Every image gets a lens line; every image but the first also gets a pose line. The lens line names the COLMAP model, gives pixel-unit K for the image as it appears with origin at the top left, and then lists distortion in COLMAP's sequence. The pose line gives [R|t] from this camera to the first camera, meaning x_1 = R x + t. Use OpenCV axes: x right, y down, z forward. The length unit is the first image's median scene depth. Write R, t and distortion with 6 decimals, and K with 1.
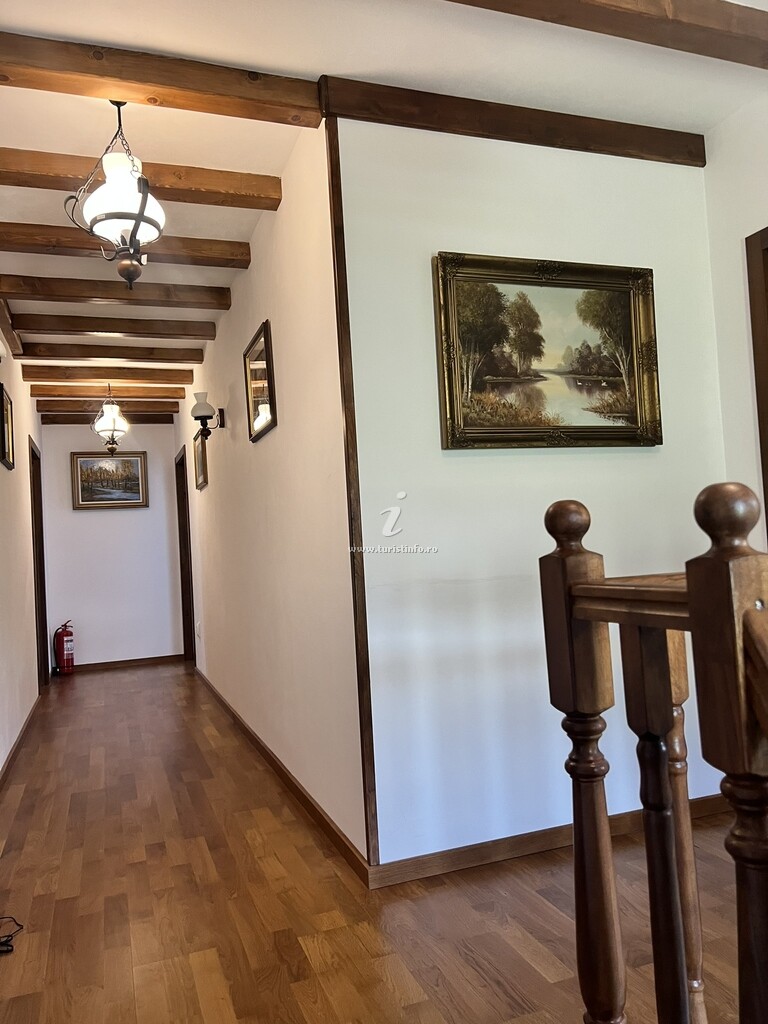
lens RADIAL K [[768.1, 0, 387.2], [0, 768.1, 517.2], [0, 0, 1]] dist [0.035498, -0.036540]
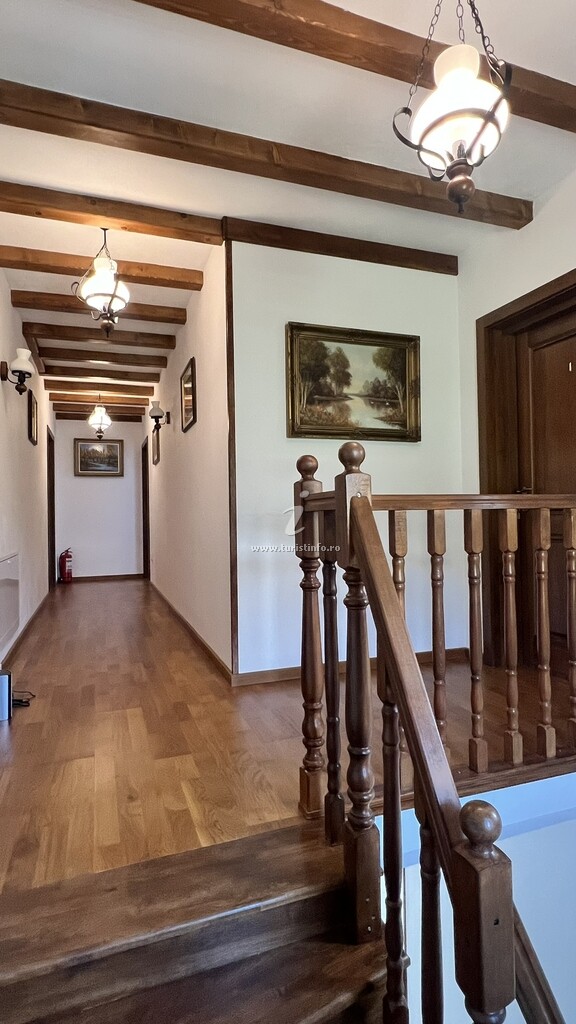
lens RADIAL K [[535.1, 0, 287.0], [0, 535.1, 508.5], [0, 0, 1]] dist [-0.001771, 0.001038]
pose [[0.999087, 0.041519, -0.010111, 0.084302], [-0.041270, 0.998866, 0.023758, 0.037089], [0.011086, -0.023319, 0.999667, -0.175146]]
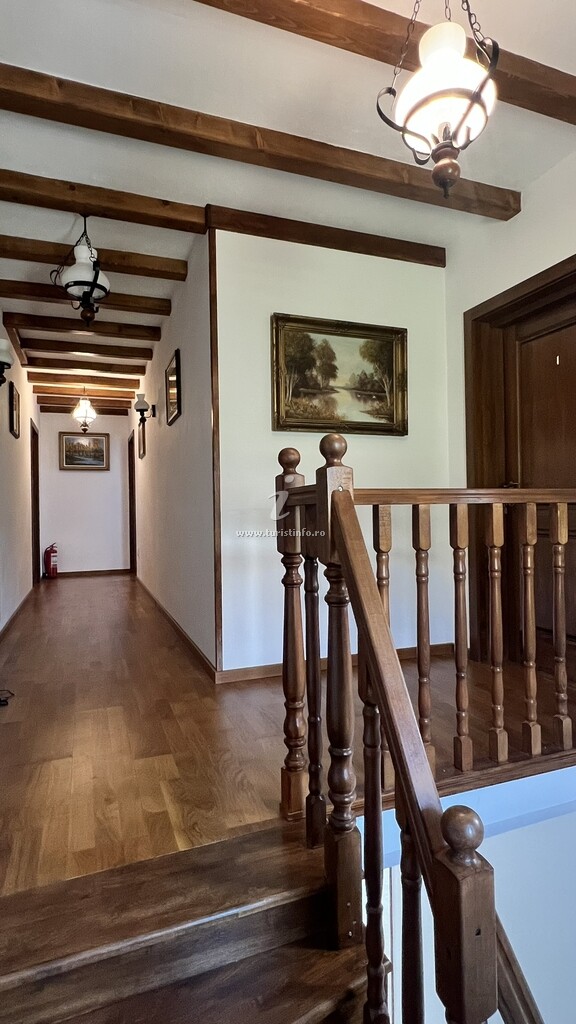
lens RADIAL K [[535.1, 0, 287.1], [0, 535.1, 507.5], [0, 0, 1]] dist [-0.001771, 0.001038]
pose [[0.999059, 0.042201, 0.010004, 0.093250], [-0.042493, 0.998617, 0.030968, 0.037699], [-0.008683, -0.031364, 0.999470, -0.158855]]
